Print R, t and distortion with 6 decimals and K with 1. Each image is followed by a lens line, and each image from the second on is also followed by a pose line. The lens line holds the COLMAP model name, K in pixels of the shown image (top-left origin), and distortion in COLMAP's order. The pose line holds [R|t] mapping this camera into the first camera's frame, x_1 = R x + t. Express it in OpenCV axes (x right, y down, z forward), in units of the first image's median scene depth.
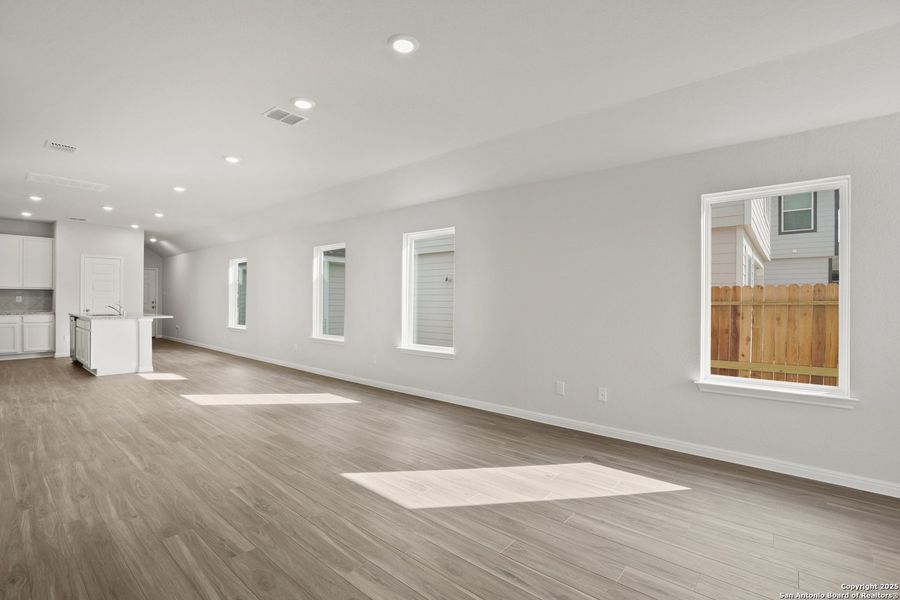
lens RADIAL K [[410.1, 0, 447.7], [0, 410.1, 304.4], [0, 0, 1]] dist [-0.028516, 0.000334]
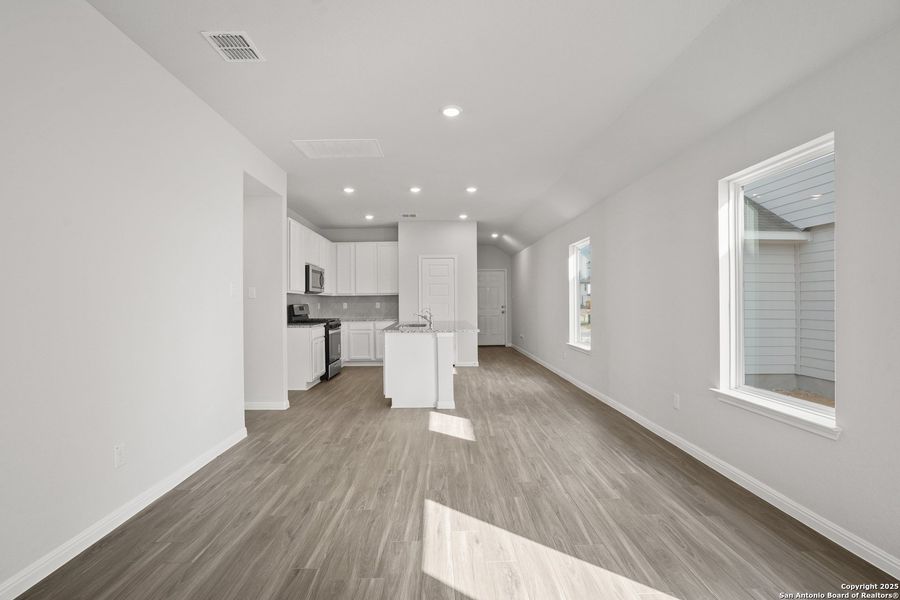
lens RADIAL K [[421.8, 0, 443.6], [0, 421.8, 300.7], [0, 0, 1]] dist [-0.028352, 0.000090]
pose [[0.657857, -0.017267, -0.752945, -0.200043], [0.008041, 0.999841, -0.015904, -0.008741], [0.753100, 0.004409, 0.657891, 0.521416]]
